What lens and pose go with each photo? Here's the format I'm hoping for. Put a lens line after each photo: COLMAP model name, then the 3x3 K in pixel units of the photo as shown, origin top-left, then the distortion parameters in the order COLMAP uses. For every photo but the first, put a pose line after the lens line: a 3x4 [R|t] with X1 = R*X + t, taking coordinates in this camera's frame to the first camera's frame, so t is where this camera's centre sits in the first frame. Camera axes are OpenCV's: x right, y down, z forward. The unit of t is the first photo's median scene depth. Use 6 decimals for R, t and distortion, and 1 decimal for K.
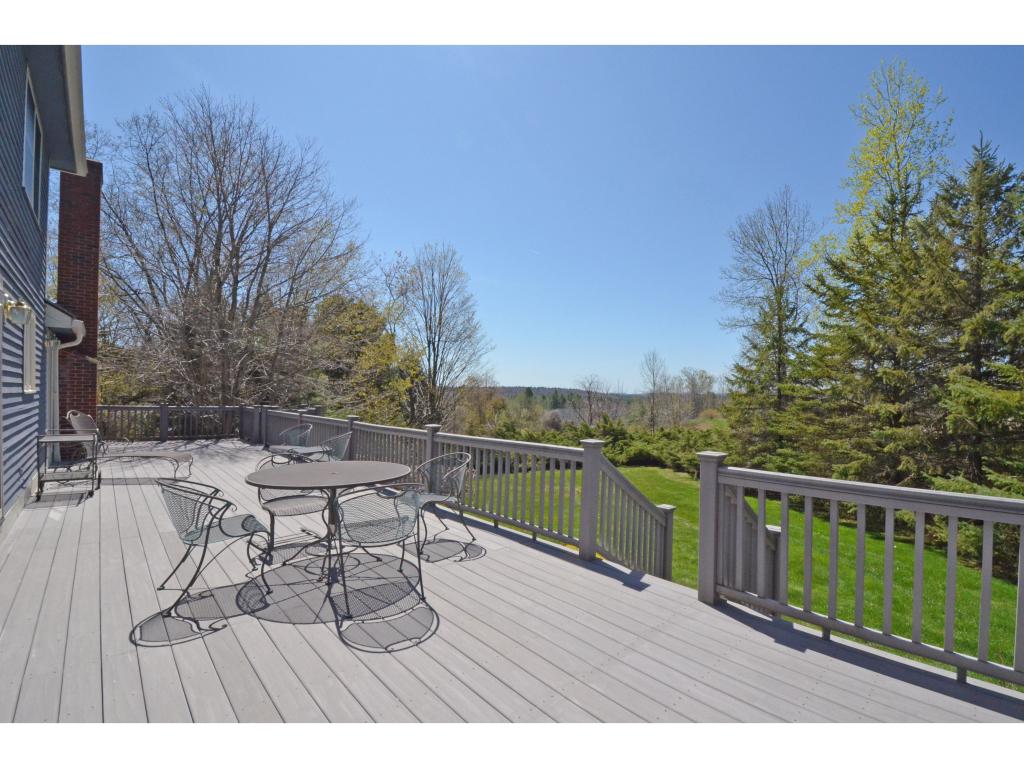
lens RADIAL K [[460.2, 0, 512.0], [0, 460.2, 384.0], [0, 0, 1]] dist [0.000060, -0.000002]
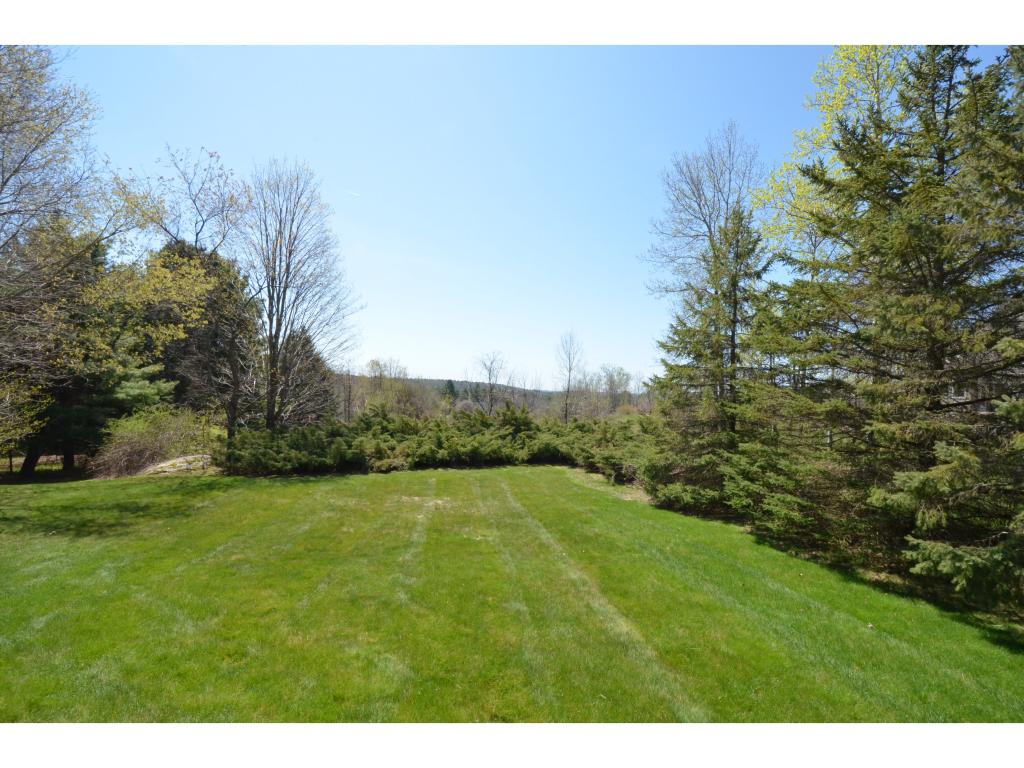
lens RADIAL K [[460.2, 0, 512.0], [0, 460.2, 384.0], [0, 0, 1]] dist [0.000060, -0.000002]
pose [[0.986152, 0.031473, 0.162827, 0.088509], [-0.033375, 0.999403, 0.008957, 0.035031], [-0.162448, -0.014268, 0.986614, 0.232054]]
